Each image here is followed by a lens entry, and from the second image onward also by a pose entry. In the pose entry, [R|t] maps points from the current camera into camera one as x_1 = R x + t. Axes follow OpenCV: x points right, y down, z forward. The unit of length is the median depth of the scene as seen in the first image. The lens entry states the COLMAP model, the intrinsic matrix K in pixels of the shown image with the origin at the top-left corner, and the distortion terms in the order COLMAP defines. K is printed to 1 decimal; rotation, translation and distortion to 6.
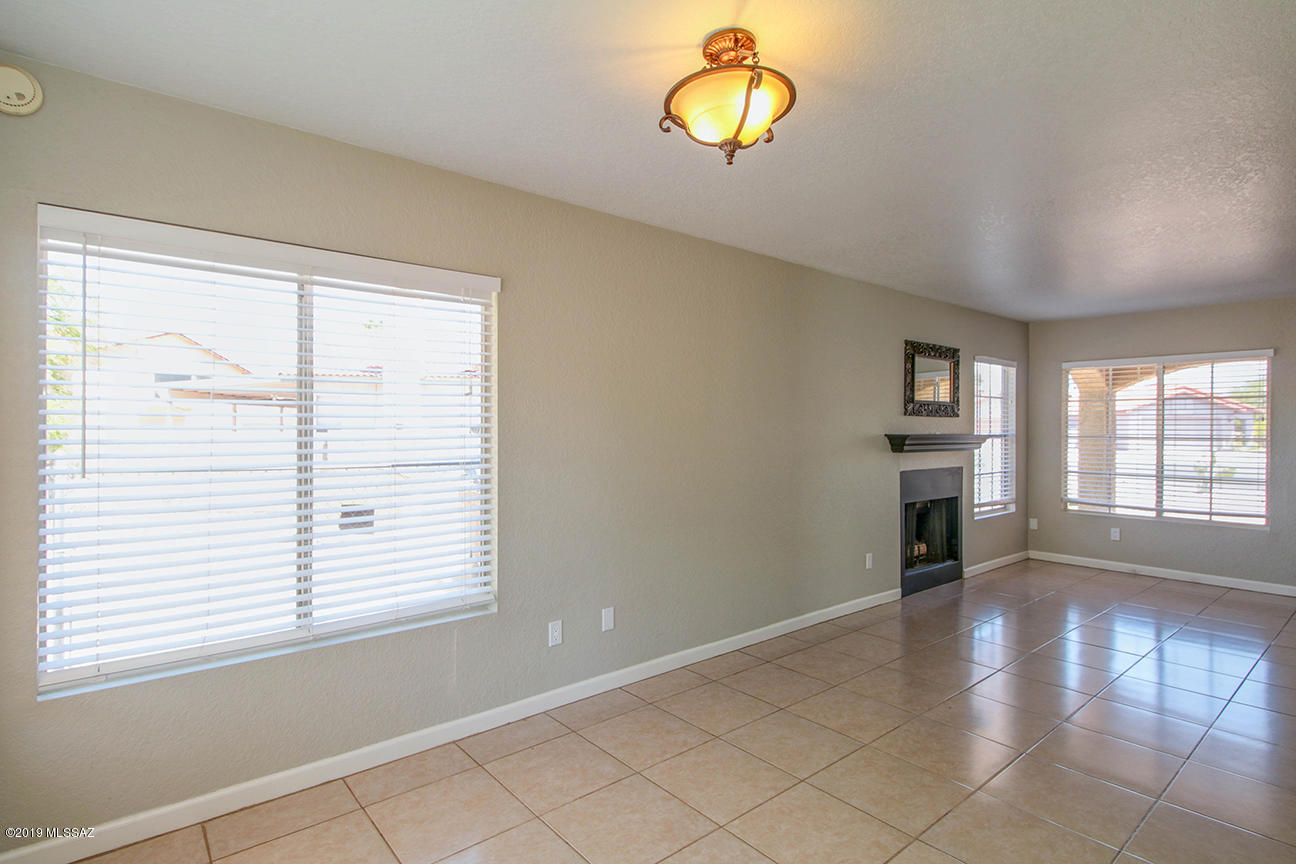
lens RADIAL K [[649.1, 0, 648.0], [0, 649.1, 432.0], [0, 0, 1]] dist [0.020042, -0.000395]
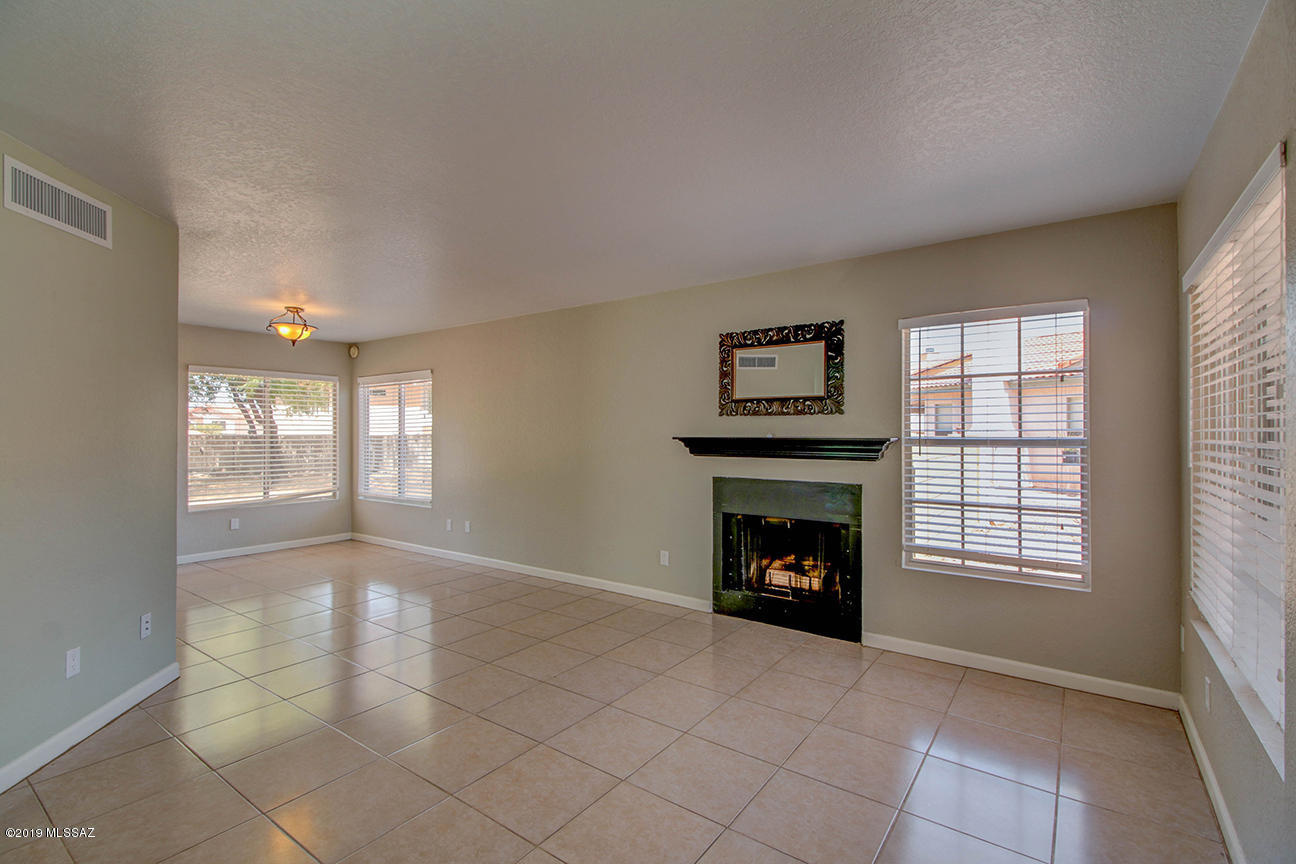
lens RADIAL K [[590.7, 0, 648.0], [0, 590.7, 432.0], [0, 0, 1]] dist [0.000860, -0.000020]
pose [[0.238863, -0.007967, -0.971021, 1.172074], [-0.006627, 0.999930, -0.009834, 0.005596], [0.971031, 0.008784, 0.238793, 0.700919]]
